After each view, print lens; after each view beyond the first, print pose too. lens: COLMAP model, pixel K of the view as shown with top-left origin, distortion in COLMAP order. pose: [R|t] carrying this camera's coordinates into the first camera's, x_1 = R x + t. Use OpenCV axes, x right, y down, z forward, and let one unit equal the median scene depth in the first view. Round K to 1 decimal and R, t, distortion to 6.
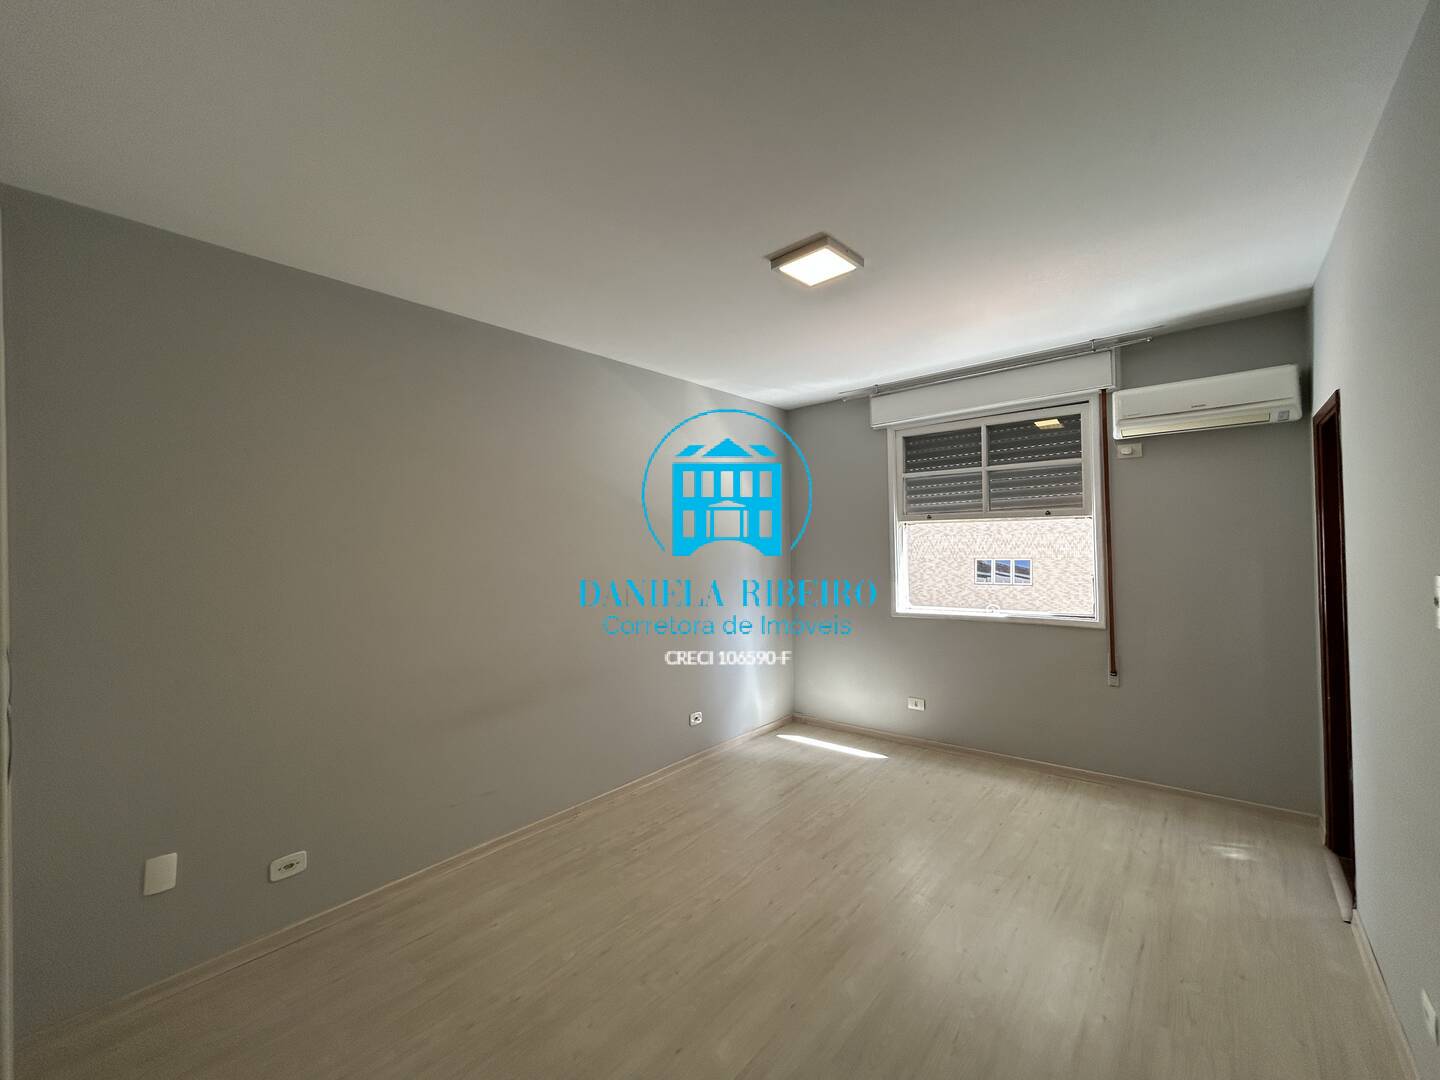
lens RADIAL K [[585.8, 0, 723.7], [0, 585.8, 543.7], [0, 0, 1]] dist [-0.001652, 0.001423]
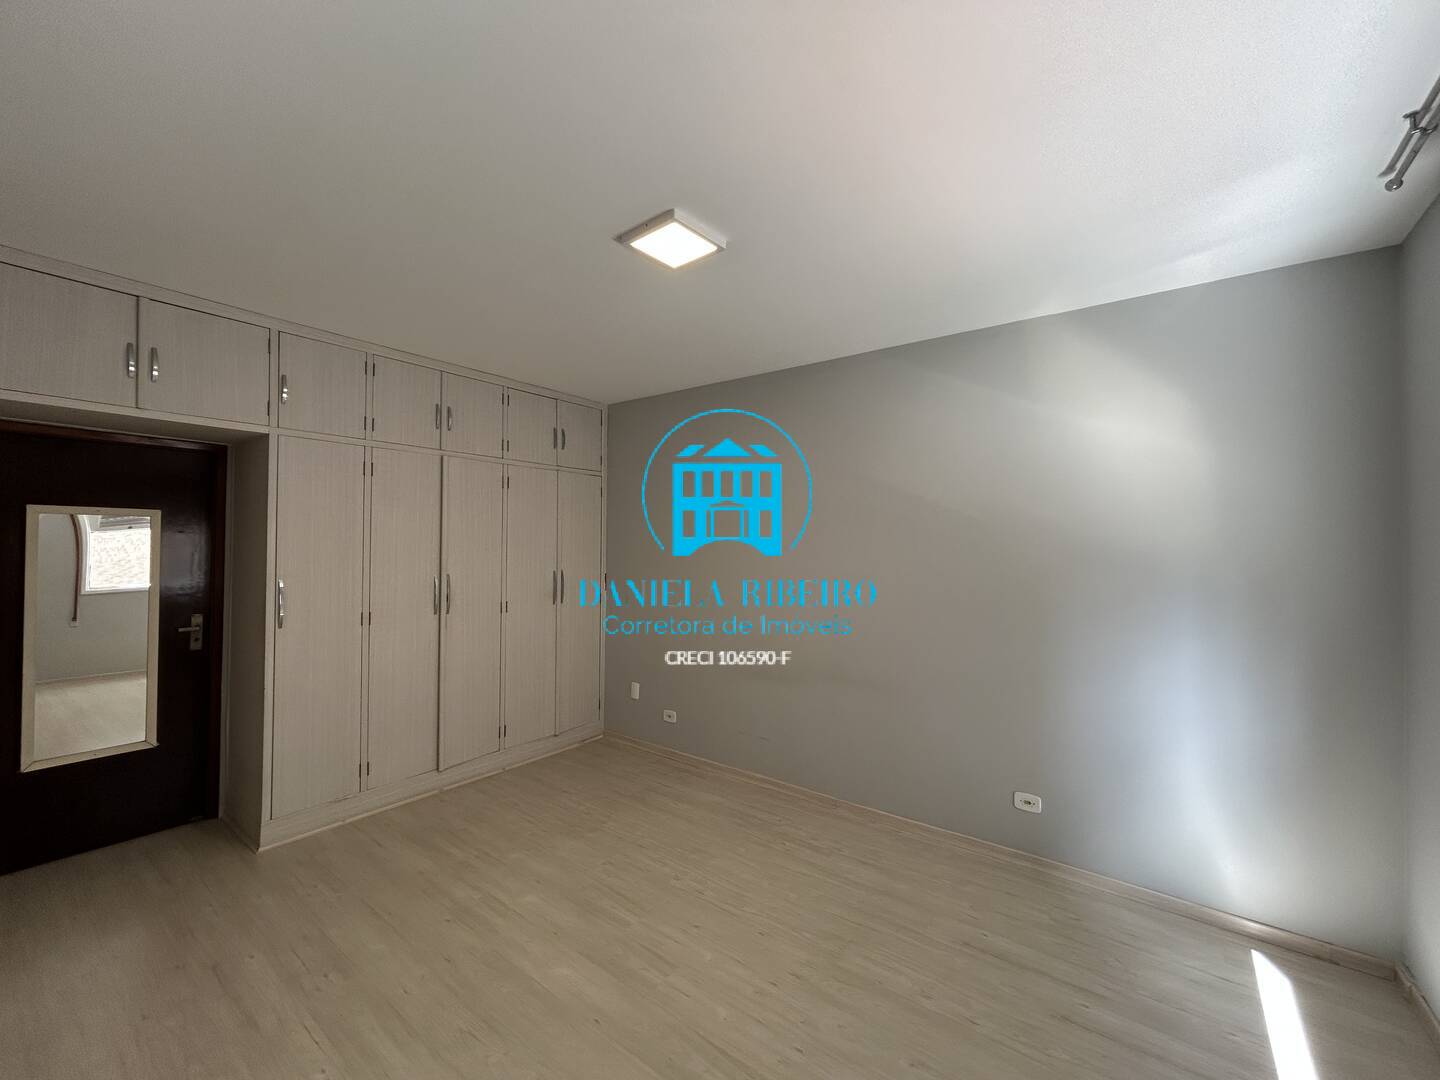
lens RADIAL K [[585.8, 0, 723.3], [0, 585.8, 537.8], [0, 0, 1]] dist [-0.001652, 0.001423]
pose [[0.047114, 0.004289, -0.998880, 0.910378], [-0.009813, 0.999945, 0.003831, -0.020738], [0.998841, 0.009621, 0.047154, 0.875721]]
